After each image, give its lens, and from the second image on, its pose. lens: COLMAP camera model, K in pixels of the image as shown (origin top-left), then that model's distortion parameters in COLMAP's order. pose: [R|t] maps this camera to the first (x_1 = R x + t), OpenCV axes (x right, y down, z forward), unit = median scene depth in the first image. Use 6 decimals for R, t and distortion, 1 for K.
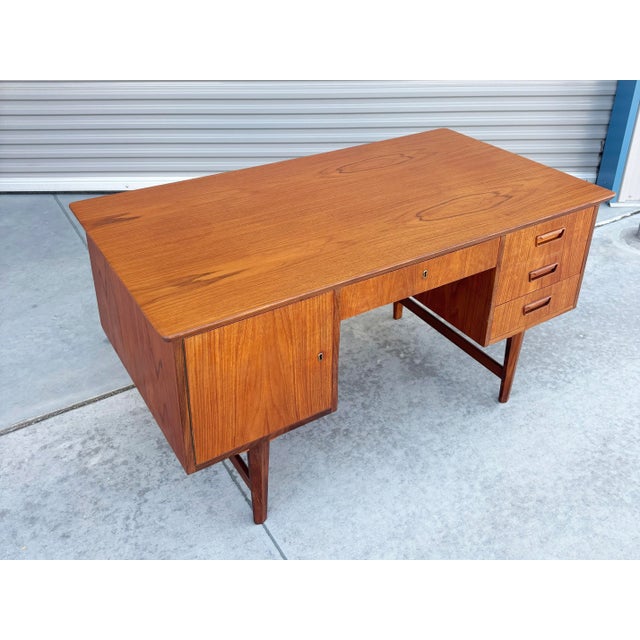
lens RADIAL K [[661.3, 0, 322.6], [0, 661.3, 229.5], [0, 0, 1]] dist [-0.008489, 0.000000]
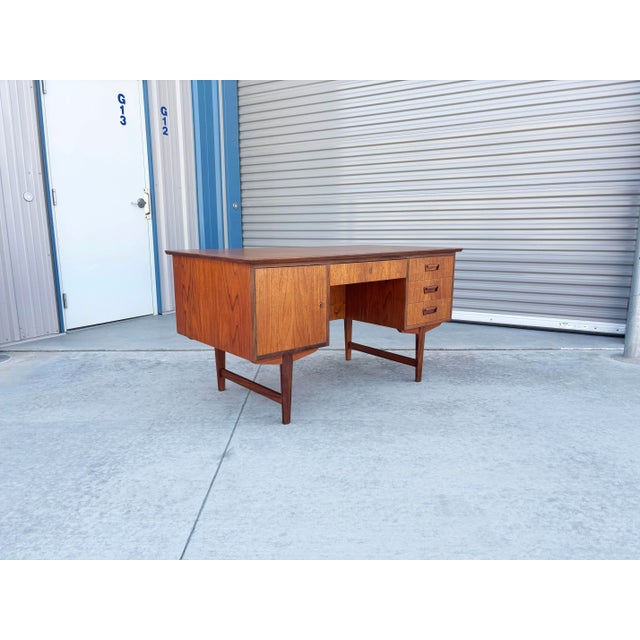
lens RADIAL K [[496.3, 0, 321.4], [0, 496.3, 321.2], [0, 0, 1]] dist [0.029336, -0.038516]
pose [[0.853229, 0.090503, -0.513624, 0.771638], [-0.225422, 0.952080, -0.206709, 0.475087], [0.470303, 0.292153, 0.832743, -0.221430]]
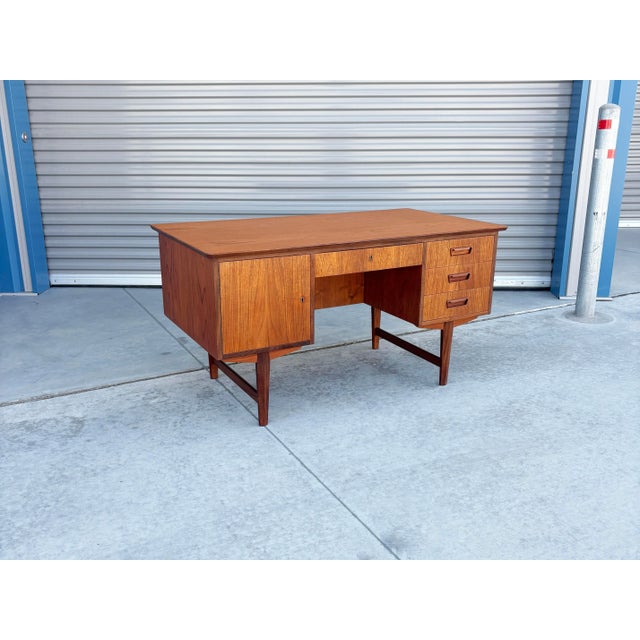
lens RADIAL K [[662.2, 0, 323.5], [0, 662.2, 317.1], [0, 0, 1]] dist [0.014902, 0.000000]
pose [[0.998311, 0.012485, -0.056730, 0.110791], [-0.022001, 0.985137, -0.170355, 0.401934], [0.053760, 0.171316, 0.983748, -0.456339]]
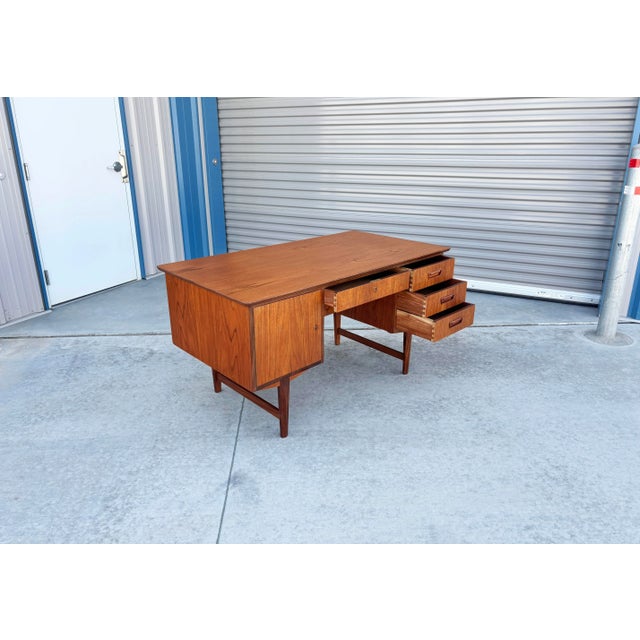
lens RADIAL K [[496.3, 0, 323.6], [0, 496.3, 305.5], [0, 0, 1]] dist [0.029336, -0.038516]
pose [[0.878527, 0.147710, -0.454282, 0.727537], [-0.204732, 0.975650, -0.078694, 0.255722], [0.431597, 0.162141, 0.887375, -0.321179]]
